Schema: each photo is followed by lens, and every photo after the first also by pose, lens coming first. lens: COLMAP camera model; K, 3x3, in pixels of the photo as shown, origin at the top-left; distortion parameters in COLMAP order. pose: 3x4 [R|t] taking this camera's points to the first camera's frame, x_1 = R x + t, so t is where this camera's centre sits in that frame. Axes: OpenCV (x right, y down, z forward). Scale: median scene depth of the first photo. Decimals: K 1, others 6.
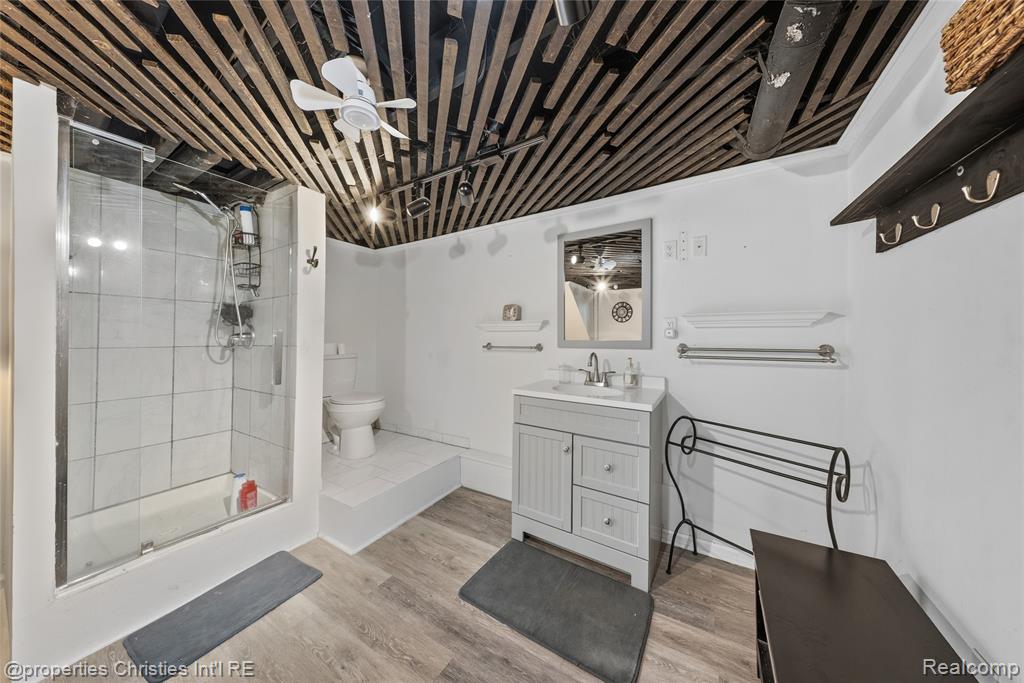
lens RADIAL K [[302.5, 0, 517.1], [0, 302.5, 338.6], [0, 0, 1]] dist [0.010766, -0.000056]
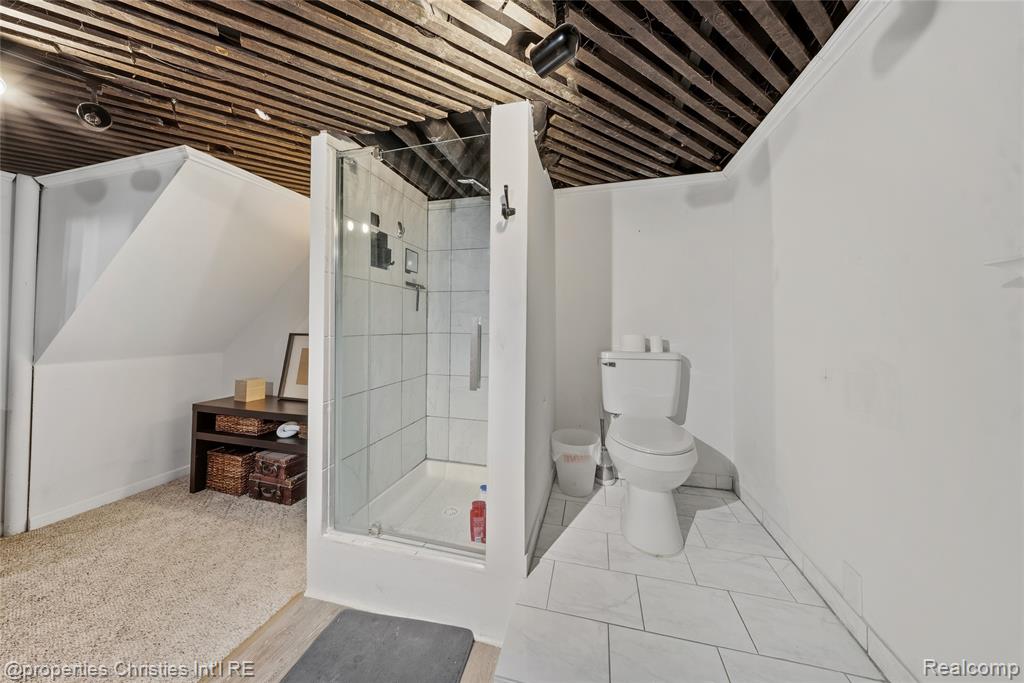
lens RADIAL K [[316.7, 0, 512.5], [0, 316.7, 313.7], [0, 0, 1]] dist [0.000205, -0.000017]
pose [[0.272219, -0.024378, -0.961926, -0.022071], [-0.005617, 0.999622, -0.026923, -0.015076], [0.962219, 0.012733, 0.271979, 0.834727]]
